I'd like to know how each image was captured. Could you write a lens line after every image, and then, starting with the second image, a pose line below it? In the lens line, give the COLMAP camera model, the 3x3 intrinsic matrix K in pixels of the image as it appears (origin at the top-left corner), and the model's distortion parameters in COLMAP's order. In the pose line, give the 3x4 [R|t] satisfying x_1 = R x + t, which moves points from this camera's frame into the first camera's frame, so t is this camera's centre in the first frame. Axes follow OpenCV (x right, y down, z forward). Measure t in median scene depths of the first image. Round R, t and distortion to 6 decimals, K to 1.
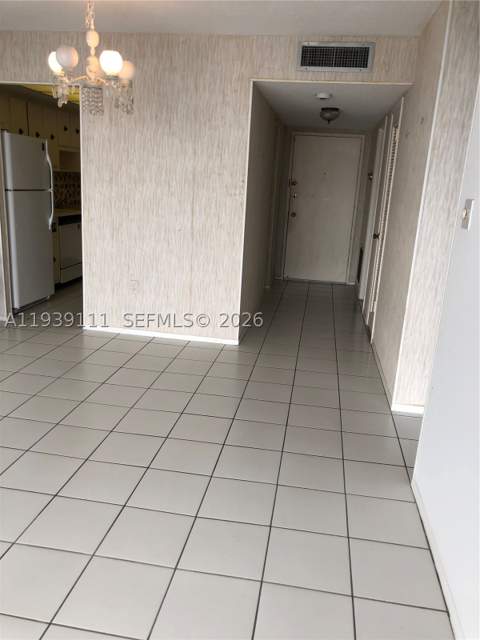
lens RADIAL K [[528.0, 0, 233.0], [0, 528.0, 320.8], [0, 0, 1]] dist [0.114067, -0.158481]
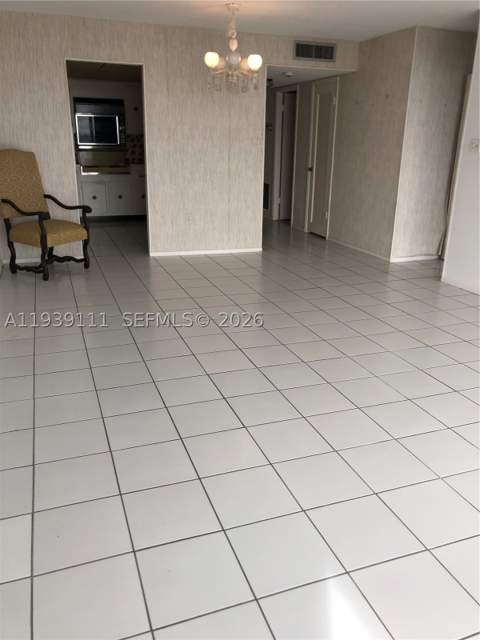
lens RADIAL K [[542.2, 0, 242.1], [0, 542.2, 322.4], [0, 0, 1]] dist [0.035232, -0.020306]
pose [[0.867627, -0.195114, 0.457334, -0.790920], [0.155392, 0.980121, 0.123353, 0.048262], [-0.472311, -0.035958, 0.880698, -0.298401]]
